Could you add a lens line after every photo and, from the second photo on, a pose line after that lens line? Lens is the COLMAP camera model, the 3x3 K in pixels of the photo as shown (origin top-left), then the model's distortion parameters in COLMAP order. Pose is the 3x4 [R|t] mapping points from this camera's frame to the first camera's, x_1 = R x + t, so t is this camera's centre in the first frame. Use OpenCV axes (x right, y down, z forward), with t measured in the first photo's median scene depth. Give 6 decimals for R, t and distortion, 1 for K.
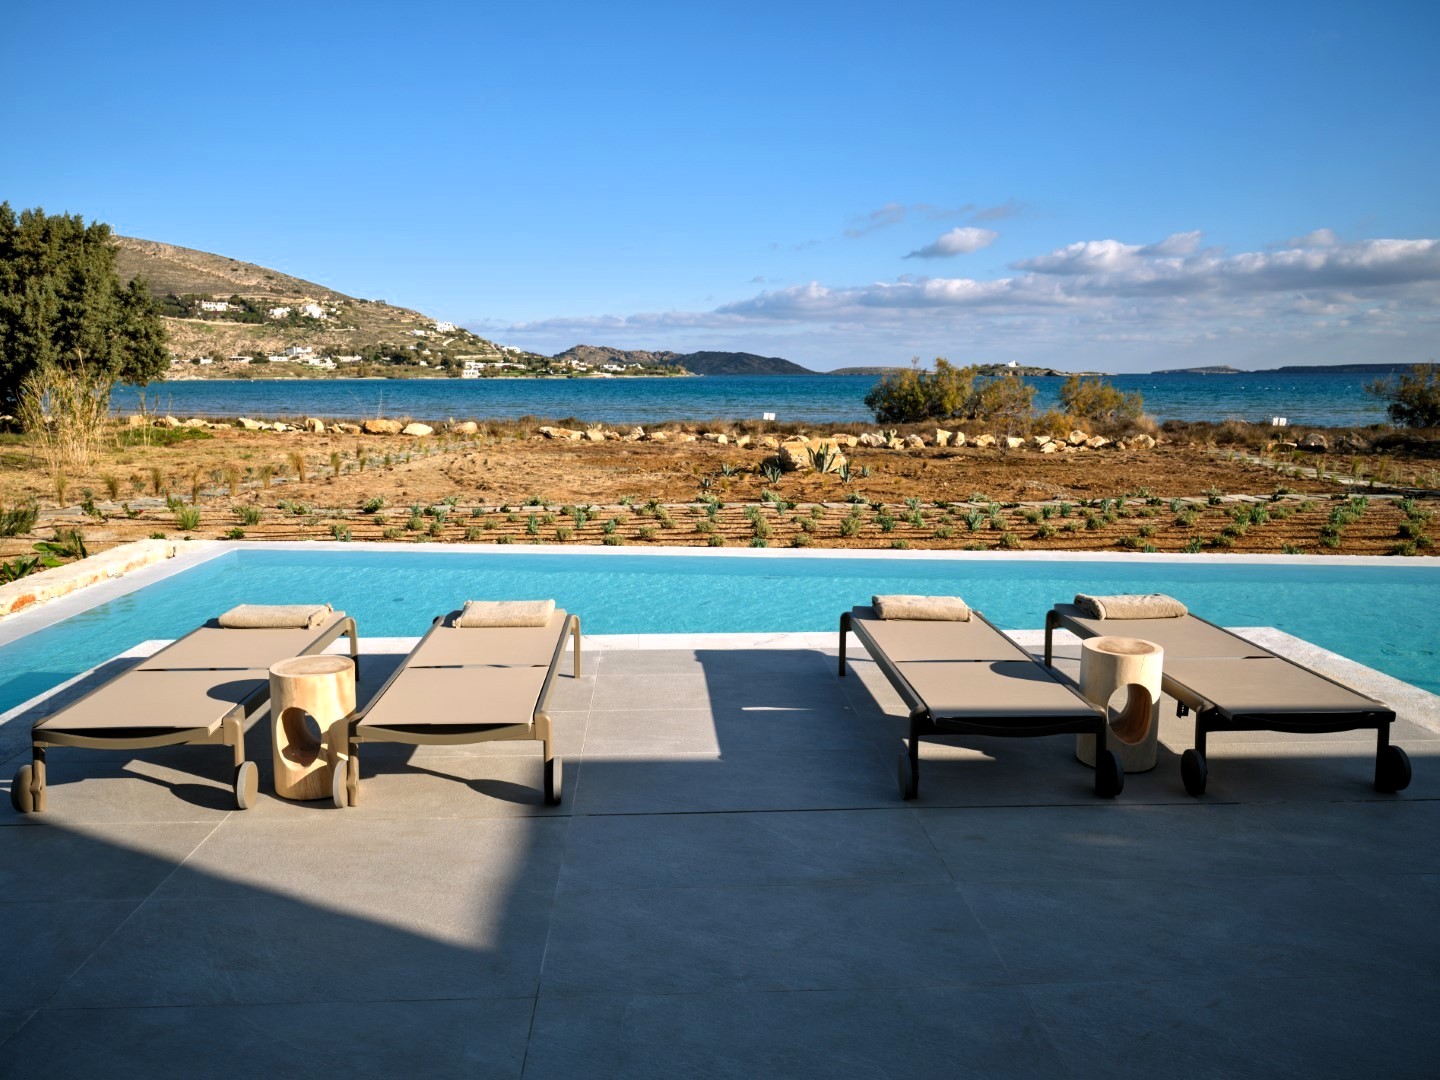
lens RADIAL K [[1152.3, 0, 720.0], [0, 1152.3, 540.0], [0, 0, 1]] dist [0.003890, 0.002216]
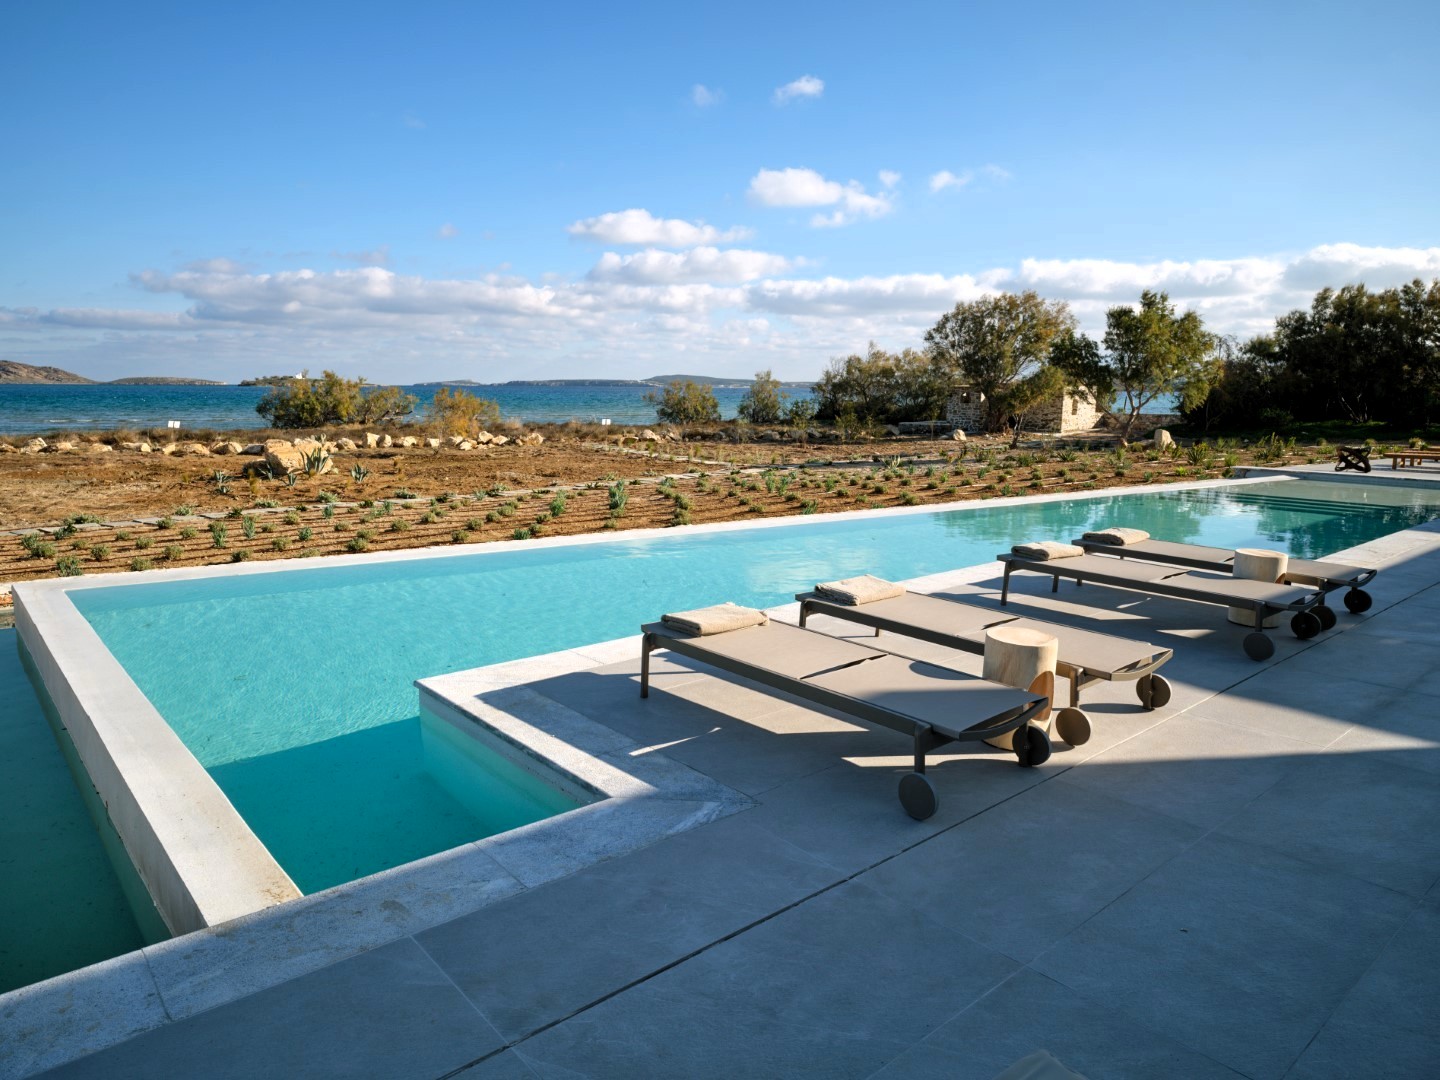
lens RADIAL K [[950.9, 0, 719.8], [0, 950.9, 487.4], [0, 0, 1]] dist [0.000538, 0.000069]
pose [[0.790254, -0.058386, 0.609992, -0.114580], [0.080416, 0.996723, -0.008777, -0.005544], [-0.607481, 0.055989, 0.792359, 0.039376]]
